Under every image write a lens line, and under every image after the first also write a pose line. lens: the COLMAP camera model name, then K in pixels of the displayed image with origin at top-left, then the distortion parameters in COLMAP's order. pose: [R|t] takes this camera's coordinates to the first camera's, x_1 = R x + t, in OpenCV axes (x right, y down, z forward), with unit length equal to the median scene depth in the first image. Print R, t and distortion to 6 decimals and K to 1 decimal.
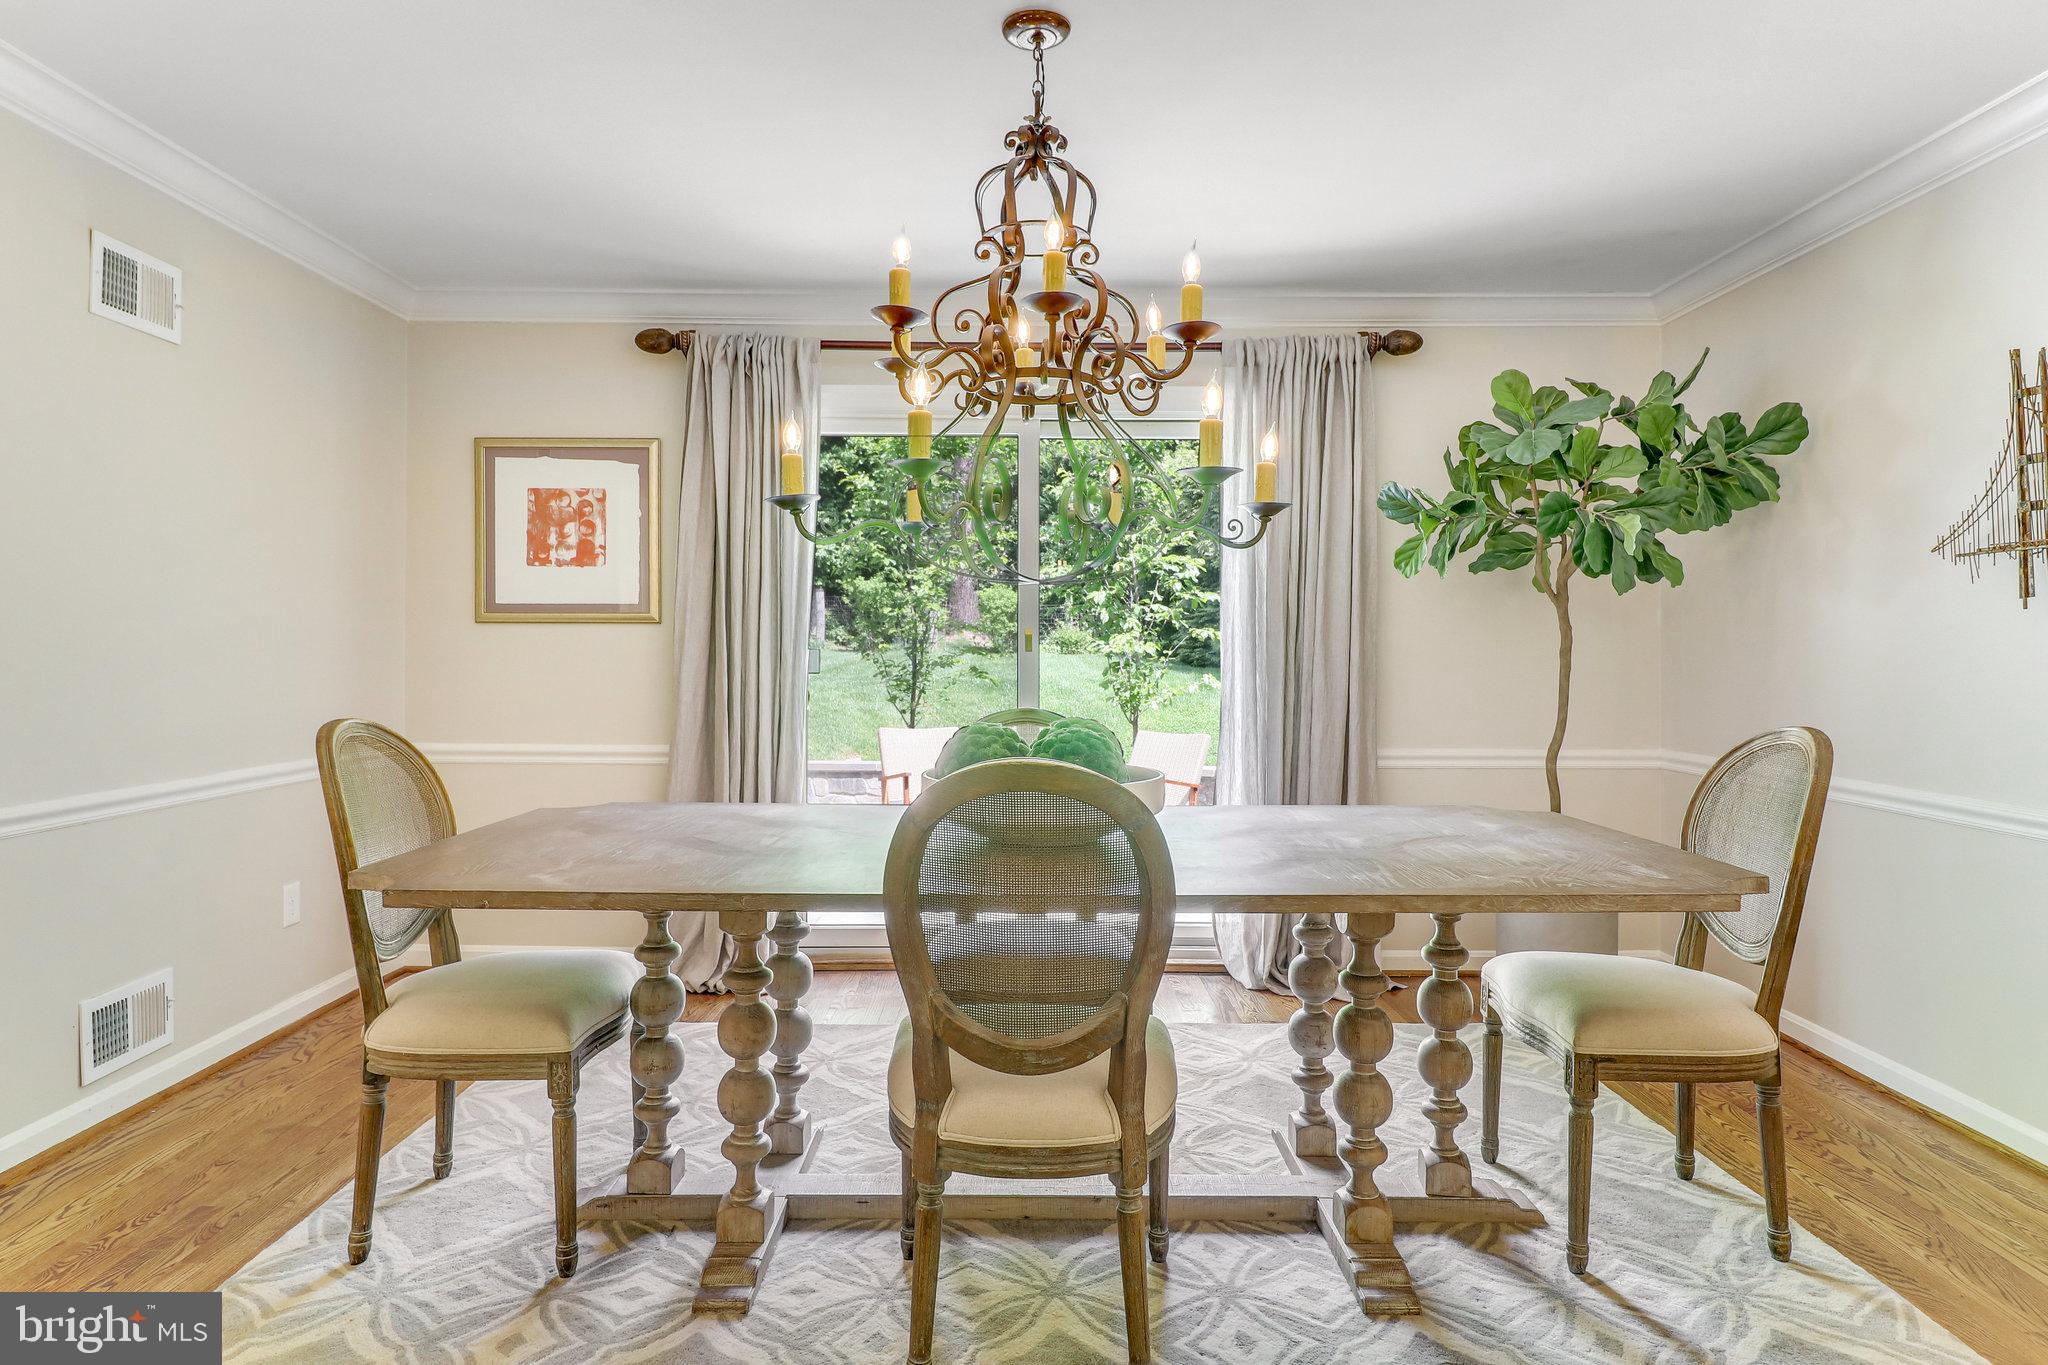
lens RADIAL K [[1157.8, 0, 1023.8], [0, 1157.8, 668.1], [0, 0, 1]] dist [0.001872, 0.000022]
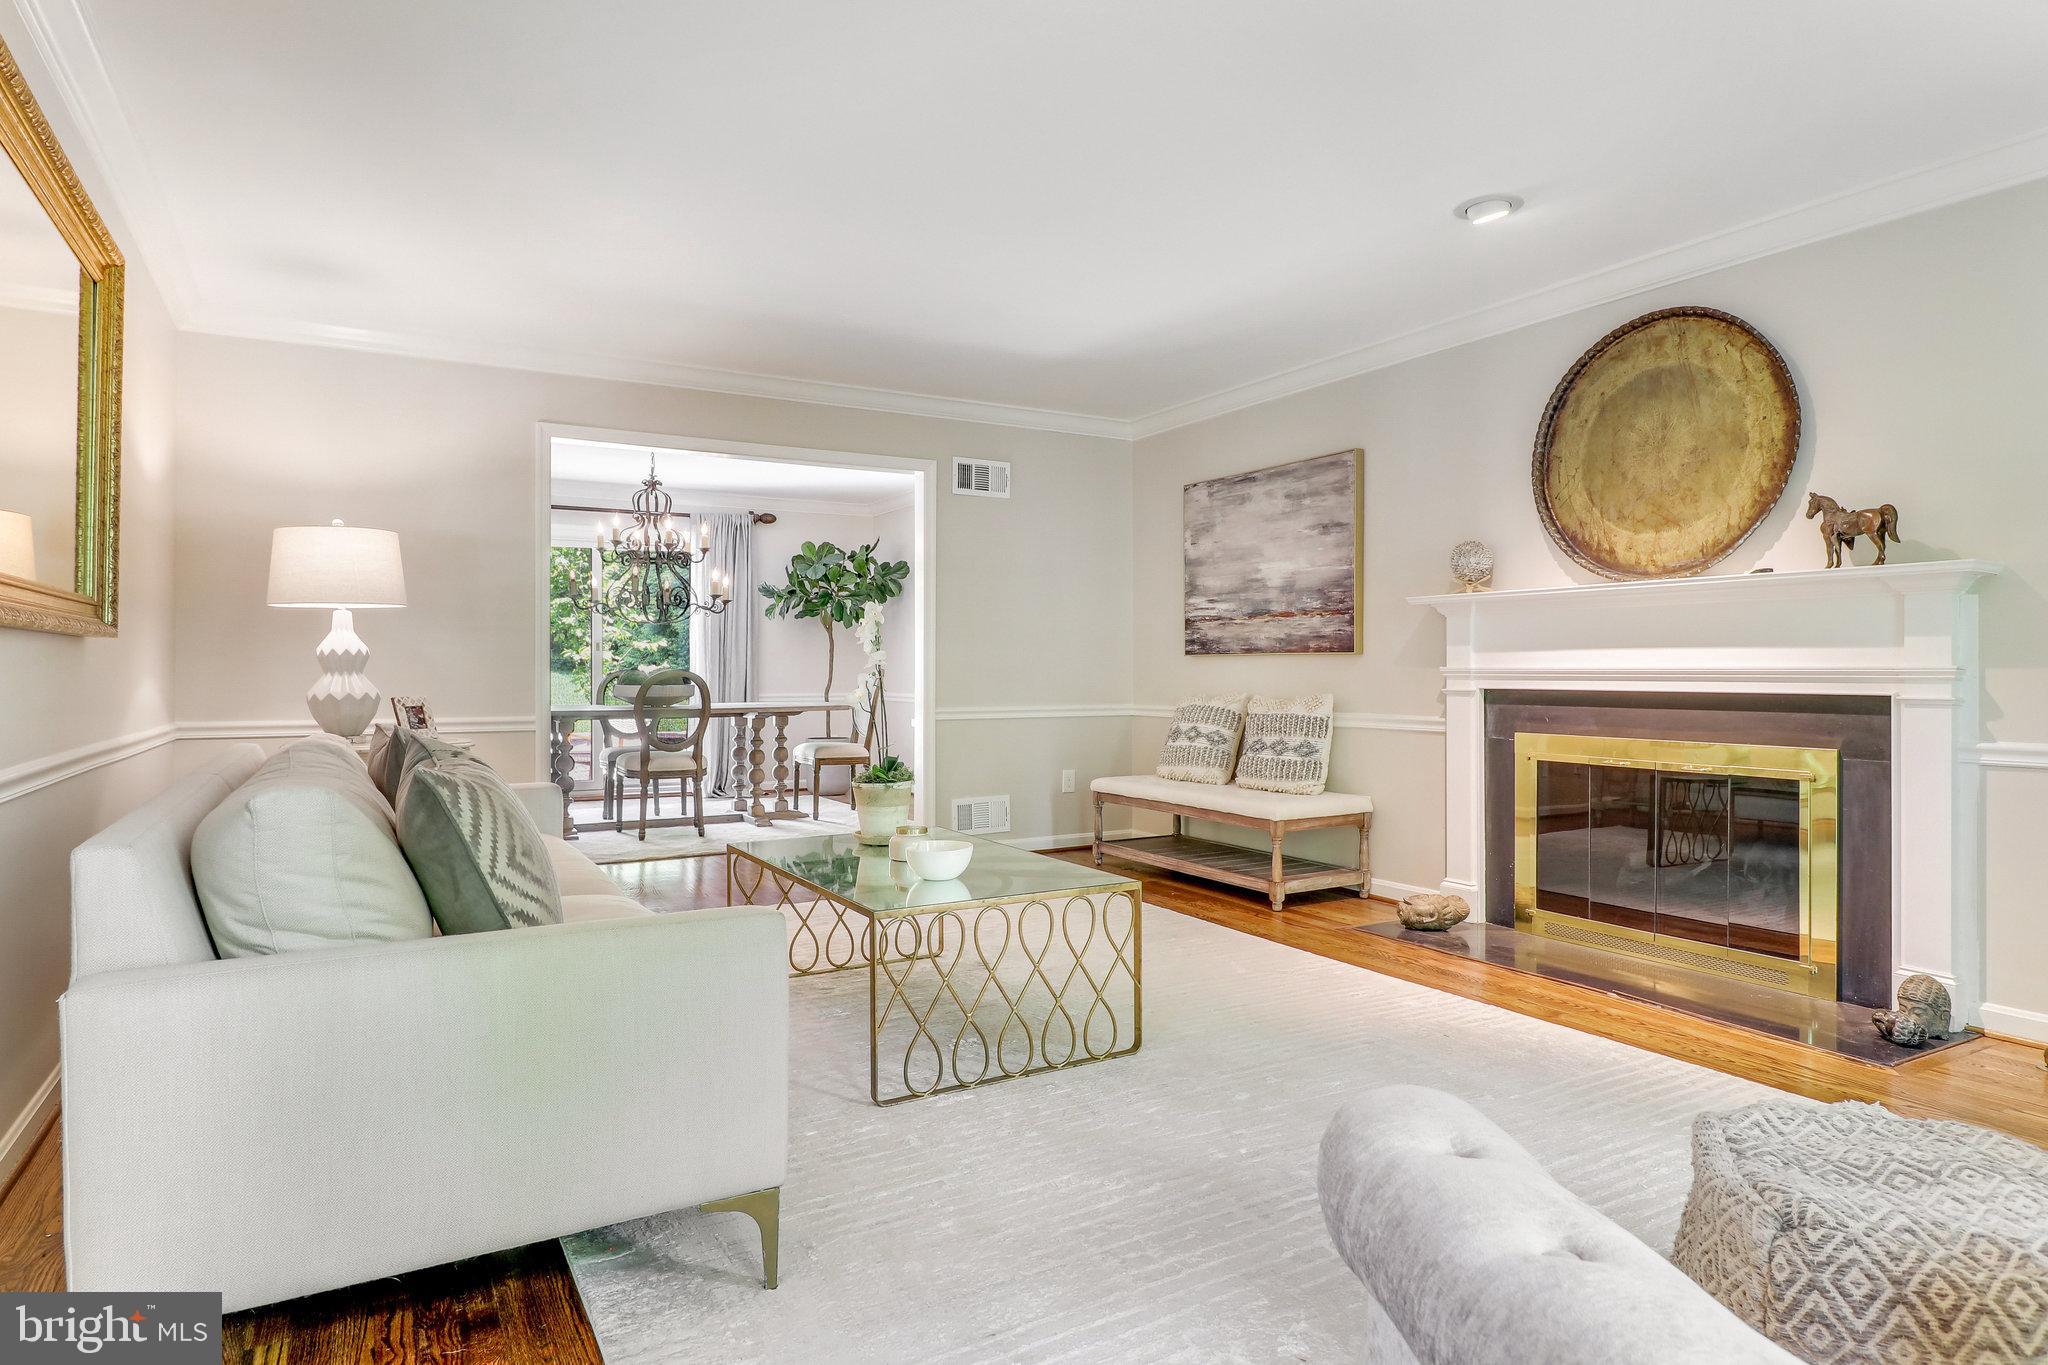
lens RADIAL K [[1157.8, 0, 1023.8], [0, 1157.8, 668.1], [0, 0, 1]] dist [0.001872, 0.000022]
pose [[0.867563, -0.006620, 0.497284, -0.434884], [0.015274, 0.999794, -0.013338, 0.066404], [-0.497093, 0.019167, 0.867485, -1.427842]]
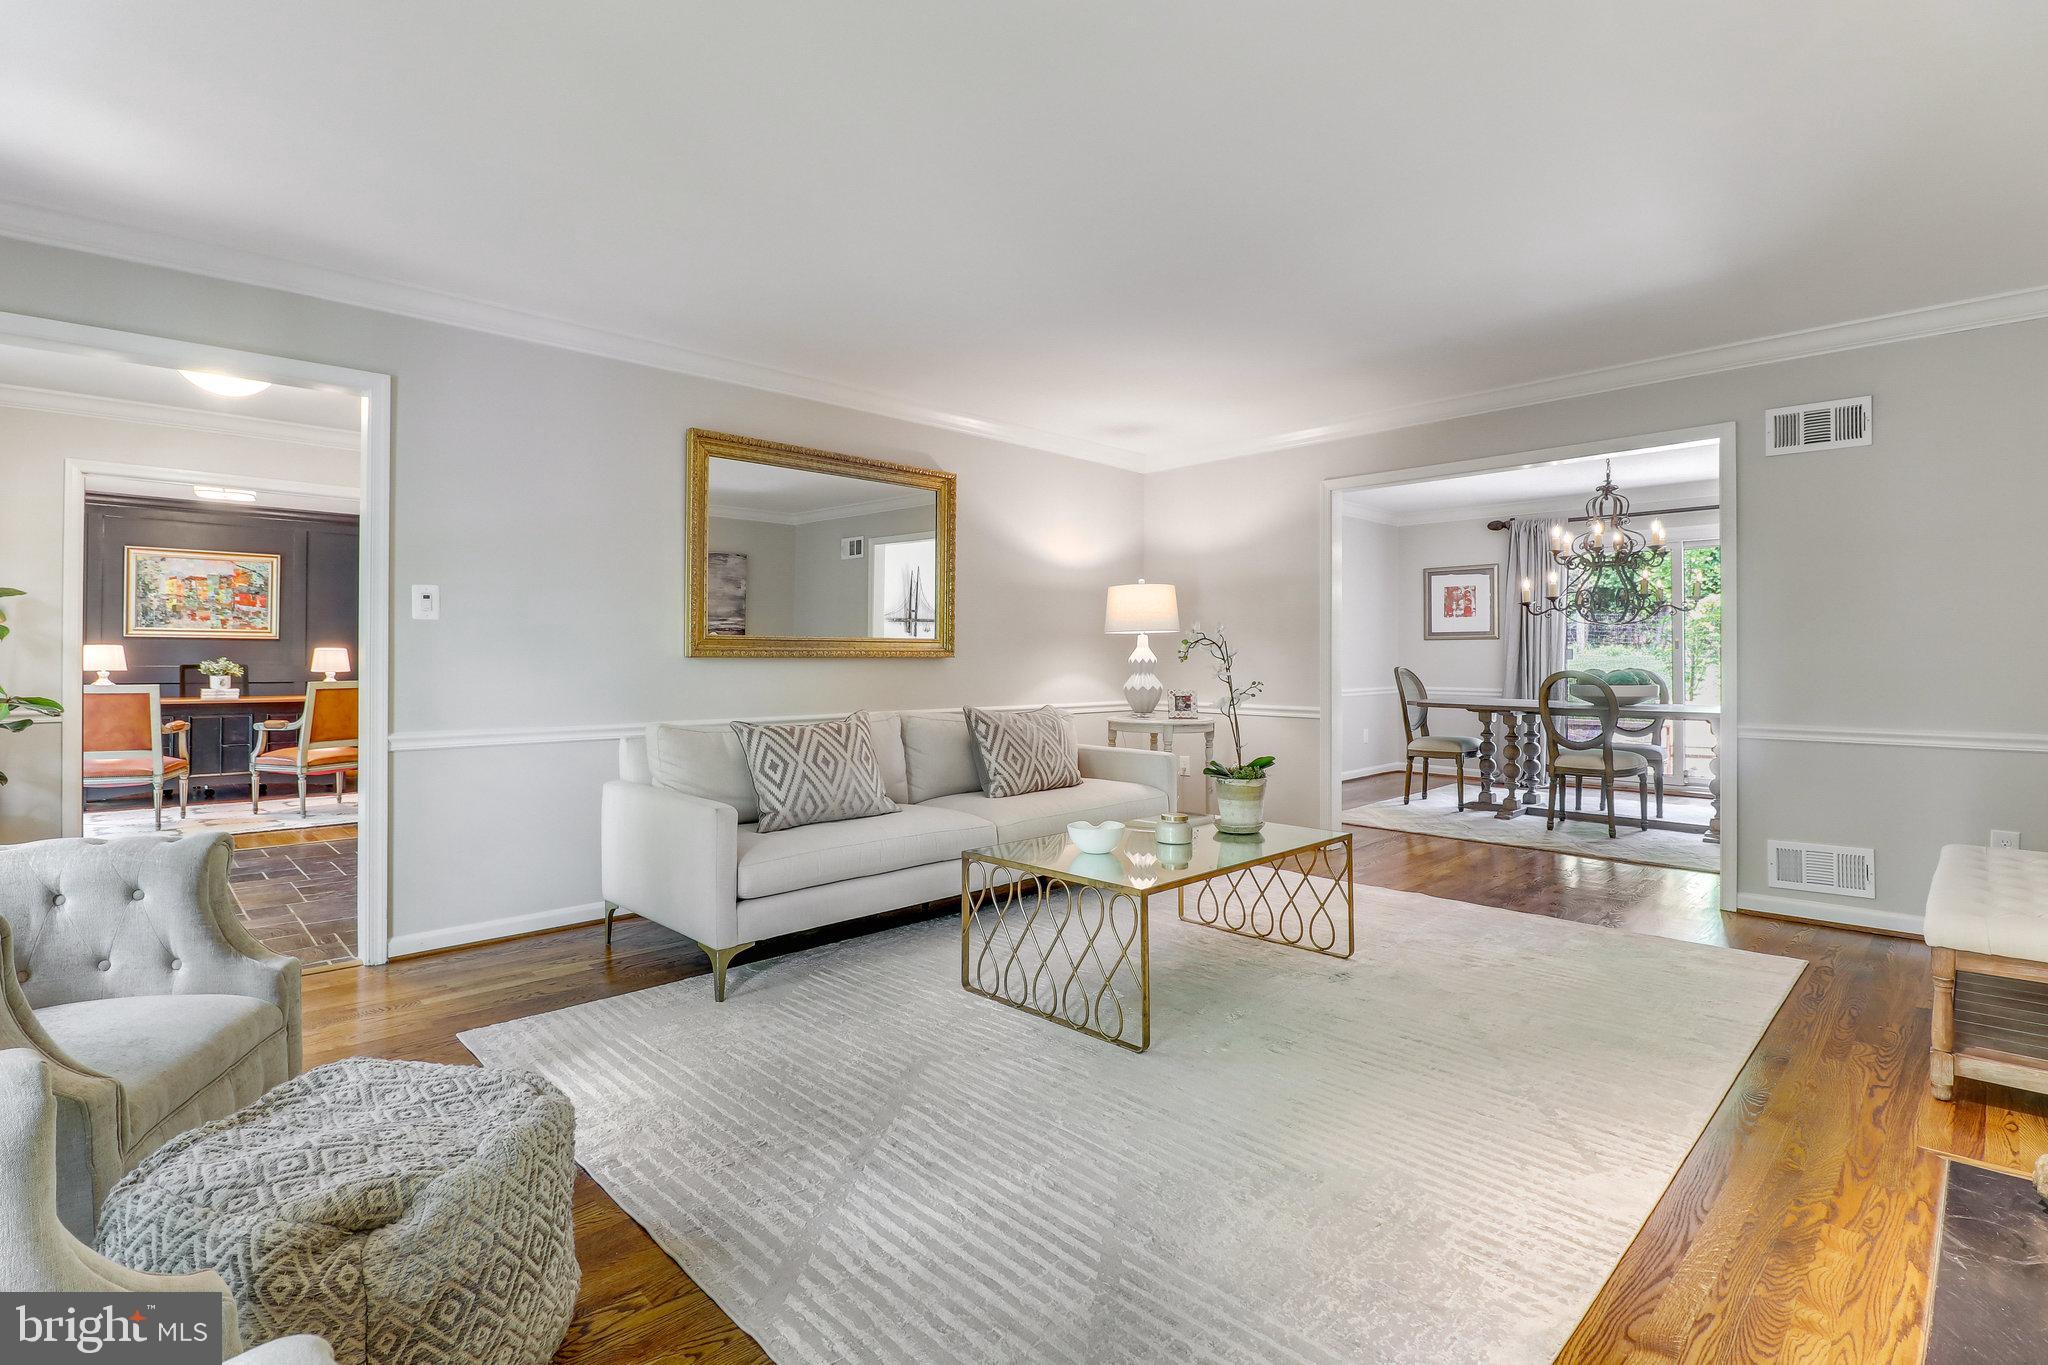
lens RADIAL K [[968.5, 0, 1018.6], [0, 968.5, 658.0], [0, 0, 1]] dist [-0.002895, -0.000630]
pose [[0.695904, -0.006571, -0.718105, 0.514855], [-0.006090, 0.999868, -0.015051, 0.045355], [0.718109, 0.014847, 0.695772, -1.322522]]
